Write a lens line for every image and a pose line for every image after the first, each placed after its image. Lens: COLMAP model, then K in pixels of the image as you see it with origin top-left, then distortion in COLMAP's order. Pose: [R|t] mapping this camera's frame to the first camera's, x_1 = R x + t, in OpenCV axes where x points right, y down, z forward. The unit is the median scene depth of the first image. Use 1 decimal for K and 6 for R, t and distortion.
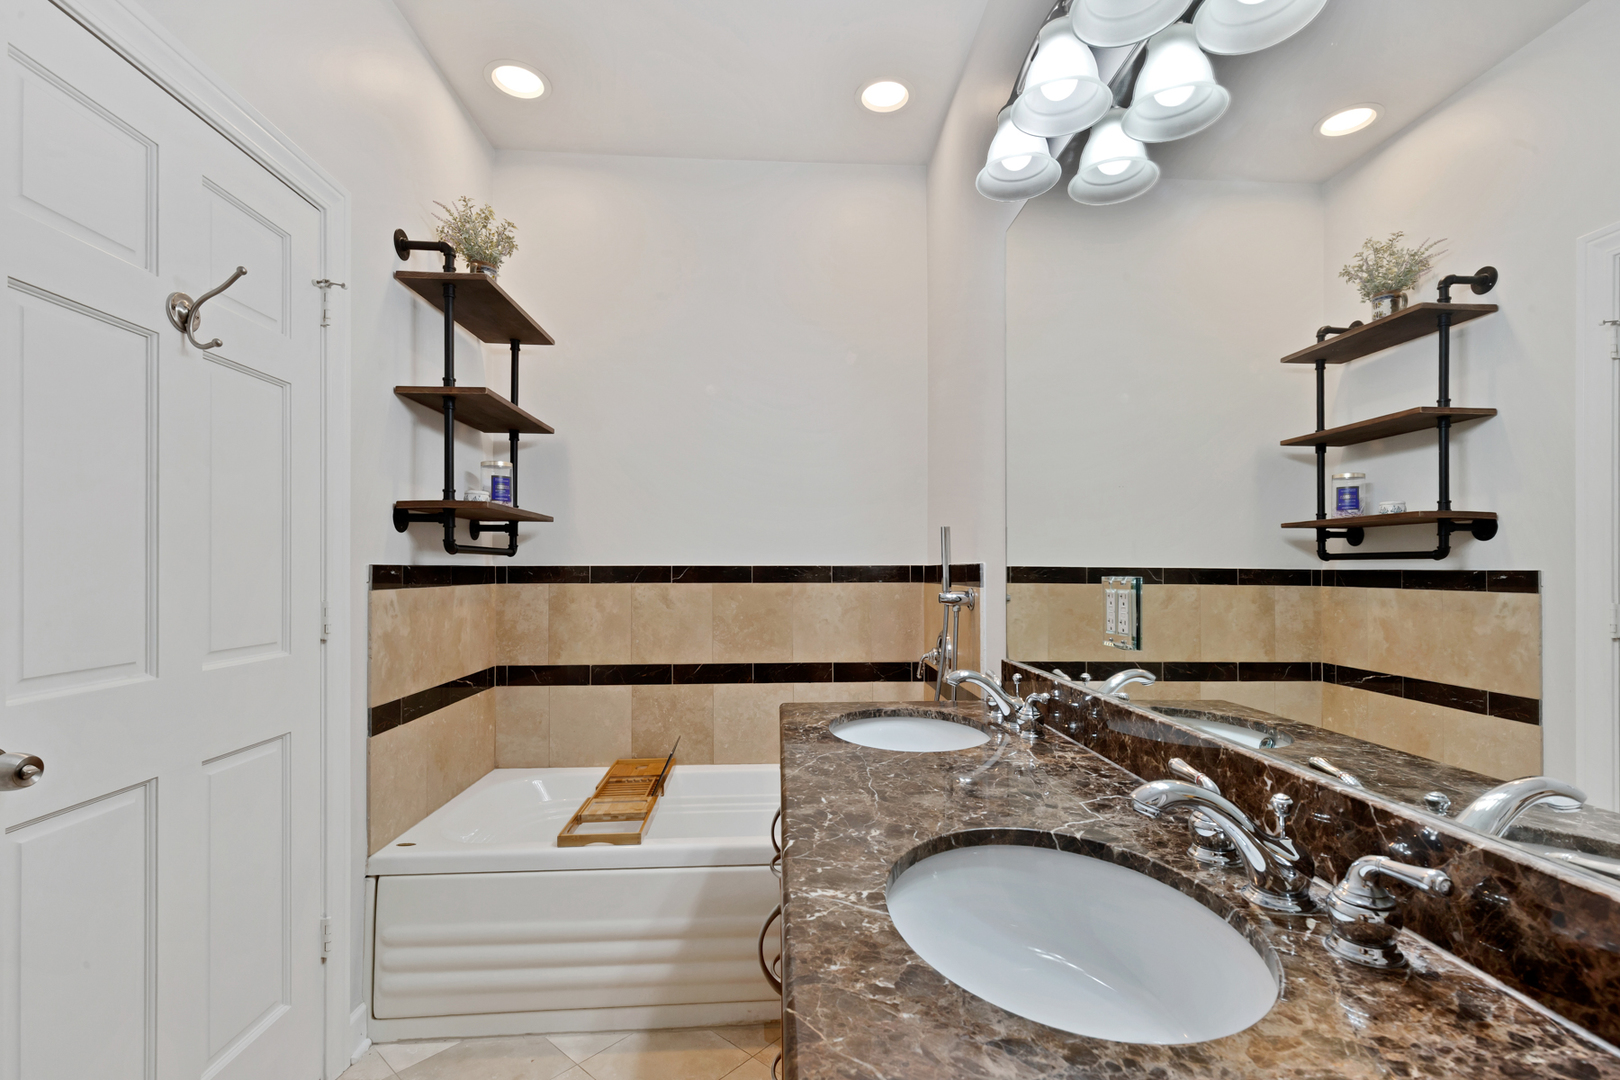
lens RADIAL K [[749.8, 0, 805.4], [0, 749.8, 565.8], [0, 0, 1]] dist [0.014254, -0.001542]
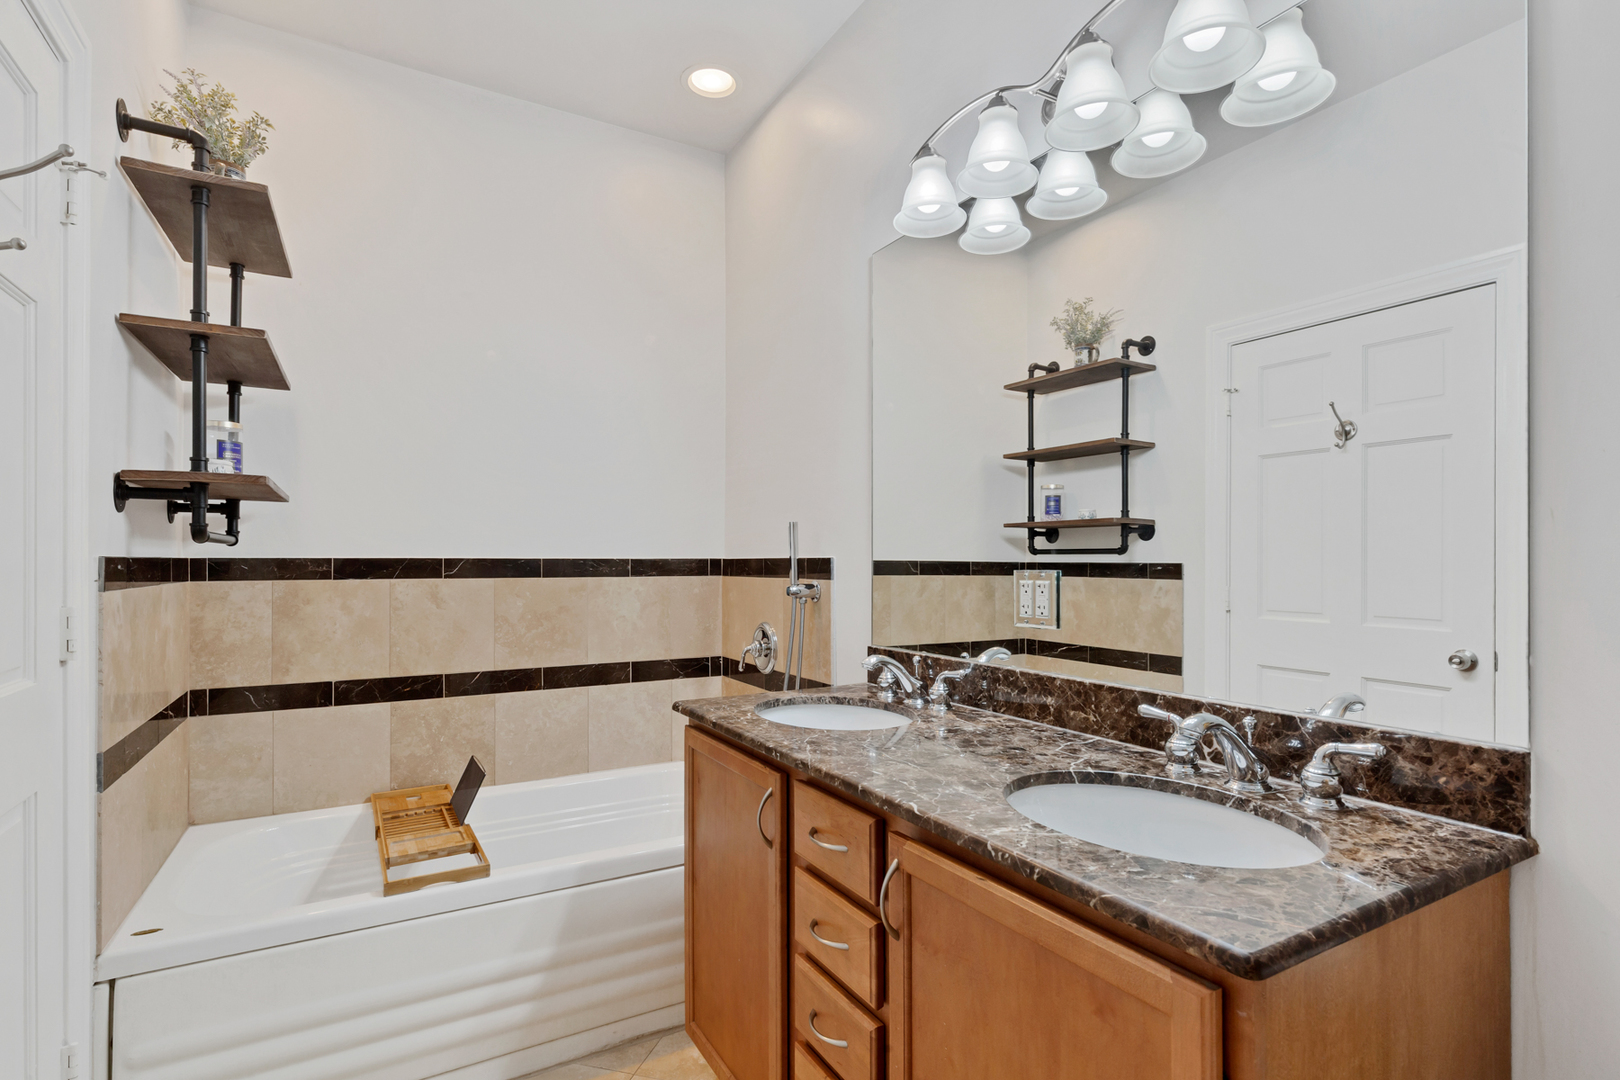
lens RADIAL K [[812.5, 0, 812.3], [0, 812.5, 562.6], [0, 0, 1]] dist [0.003402, 0.000142]
pose [[0.891694, -0.000374, 0.452638, -0.278460], [-0.003031, 0.999972, 0.006796, -0.003112], [-0.452628, -0.007432, 0.891669, -0.012414]]
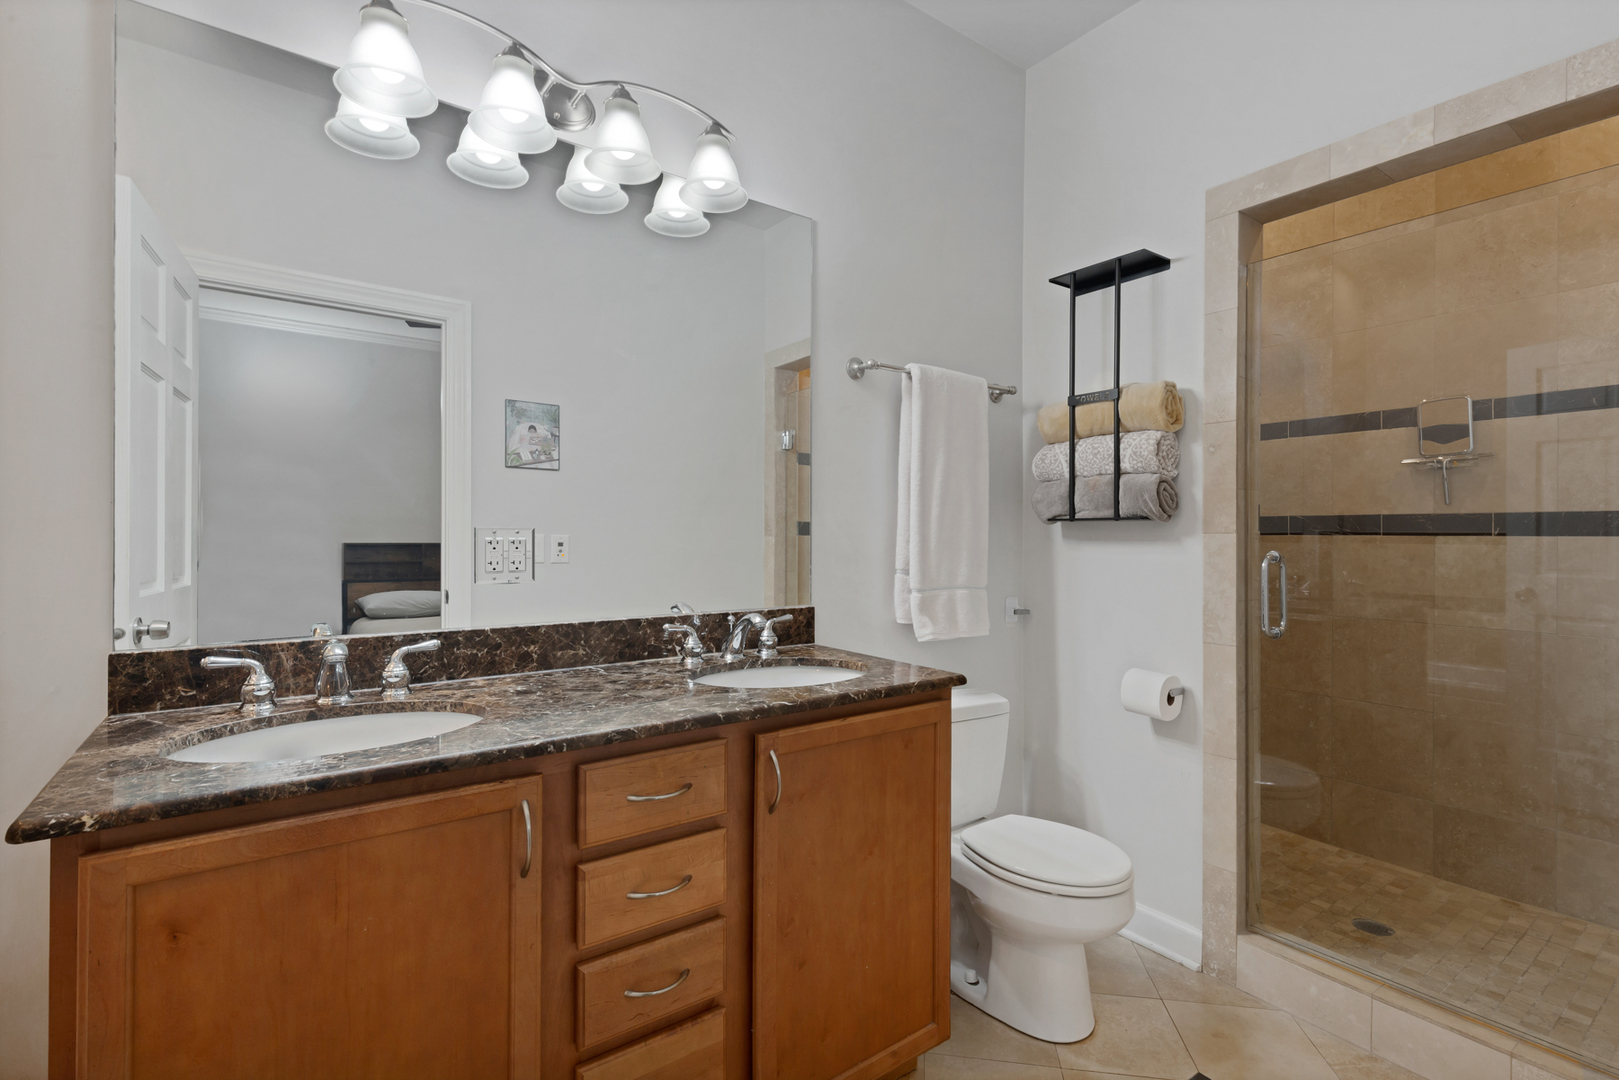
lens RADIAL K [[732.0, 0, 820.7], [0, 732.0, 547.8], [0, 0, 1]] dist [0.003561, 0.000084]
pose [[-0.574187, -0.002610, 0.818720, -0.485159], [-0.004355, 0.999991, 0.000133, 0.025704], [-0.818712, -0.003489, -0.574193, 0.690746]]
